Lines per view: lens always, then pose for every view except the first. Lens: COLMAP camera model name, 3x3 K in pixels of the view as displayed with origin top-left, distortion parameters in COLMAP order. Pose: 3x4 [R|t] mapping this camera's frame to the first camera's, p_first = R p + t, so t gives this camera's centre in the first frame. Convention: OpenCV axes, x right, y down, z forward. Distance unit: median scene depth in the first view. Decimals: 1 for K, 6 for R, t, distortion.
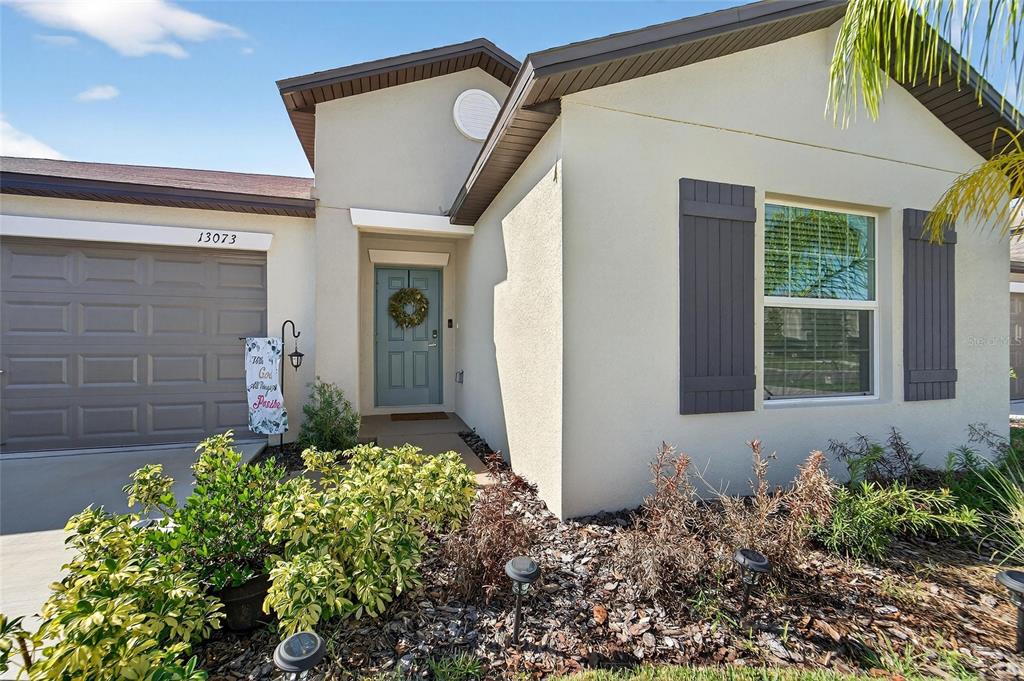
lens RADIAL K [[430.5, 0, 511.5], [0, 430.5, 323.3], [0, 0, 1]] dist [-0.000614, -0.000184]
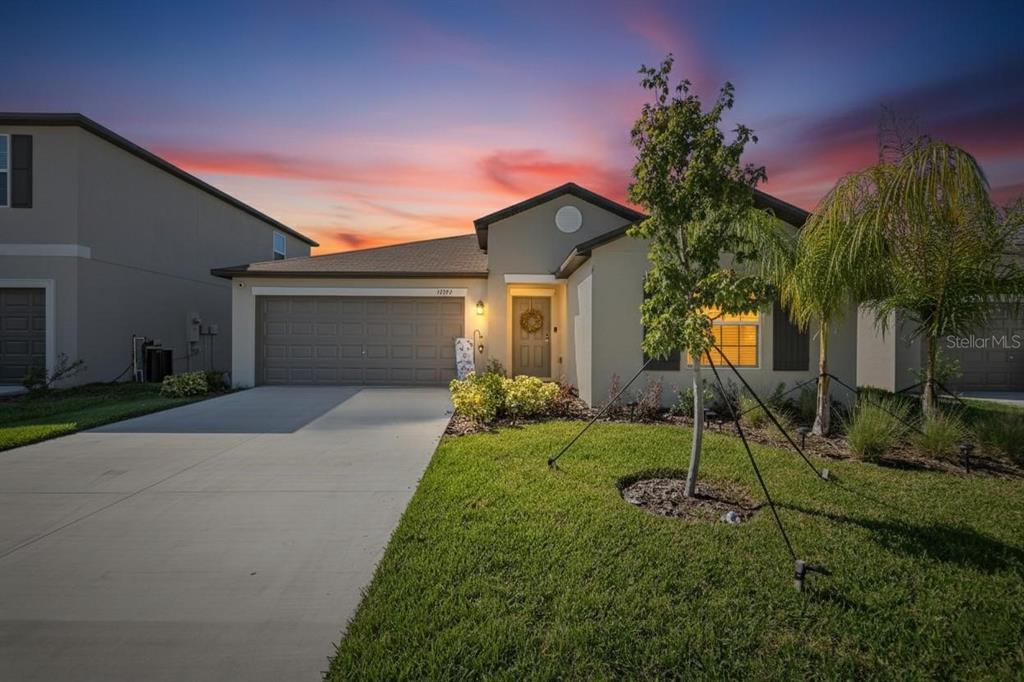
lens RADIAL K [[433.9, 0, 513.0], [0, 433.9, 324.5], [0, 0, 1]] dist [-0.001633, 0.000139]
pose [[0.966504, -0.002899, -0.256634, 0.181915], [0.005050, 0.999957, 0.007726, -0.046654], [0.256600, -0.008763, 0.966478, -0.950373]]
